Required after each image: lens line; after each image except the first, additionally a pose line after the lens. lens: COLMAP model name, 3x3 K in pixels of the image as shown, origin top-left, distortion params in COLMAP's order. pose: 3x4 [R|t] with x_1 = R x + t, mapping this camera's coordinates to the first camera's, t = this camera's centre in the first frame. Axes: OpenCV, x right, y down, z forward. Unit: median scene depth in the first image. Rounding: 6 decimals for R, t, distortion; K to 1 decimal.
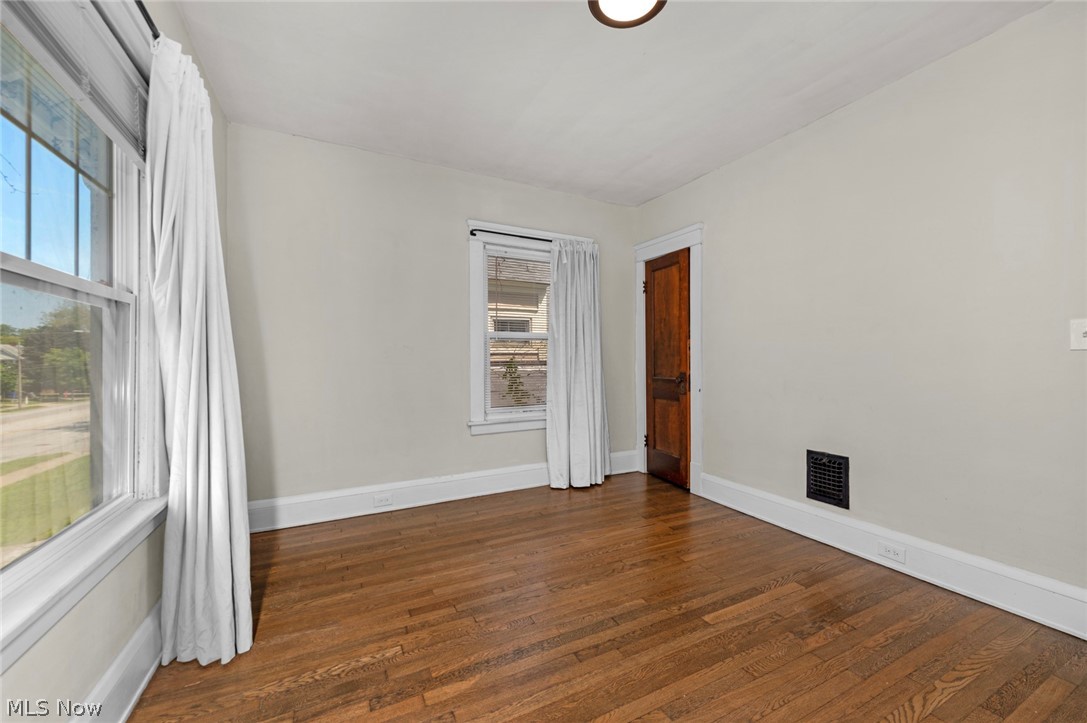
lens RADIAL K [[426.4, 0, 547.7], [0, 426.4, 359.0], [0, 0, 1]] dist [0.015270, -0.003992]
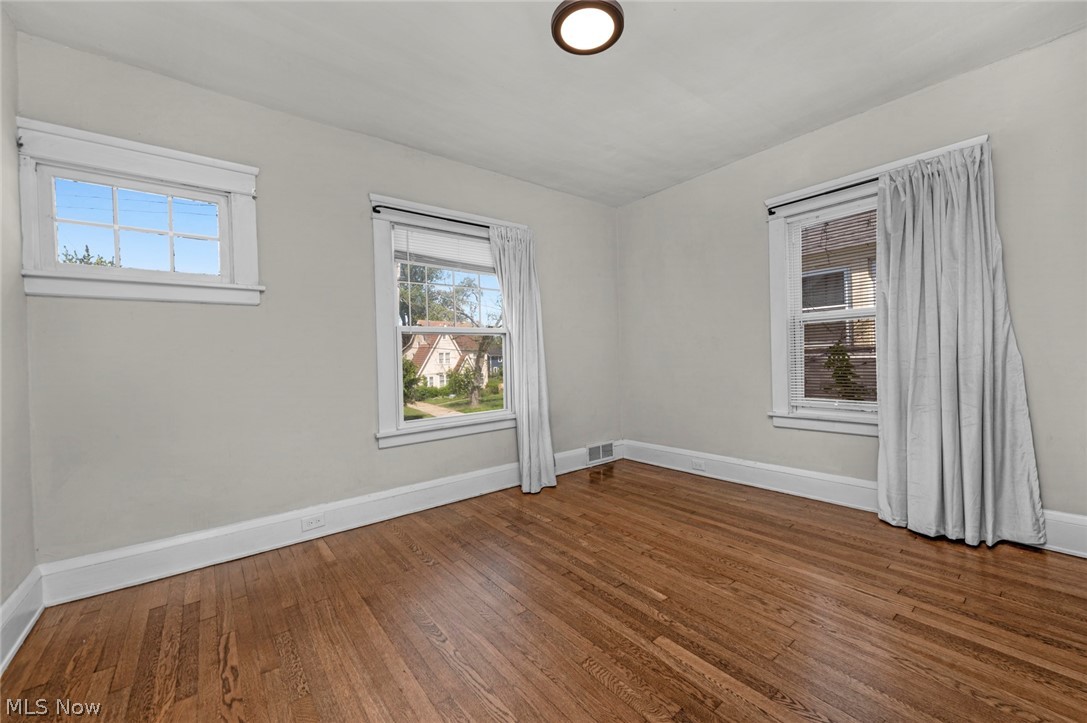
lens RADIAL K [[426.4, 0, 566.7], [0, 426.4, 359.9], [0, 0, 1]] dist [0.015270, -0.003992]
pose [[0.219808, 0.003736, -0.975536, 0.818697], [0.033534, 0.999373, 0.011383, 0.004987], [0.974967, -0.035216, 0.219545, 0.432190]]
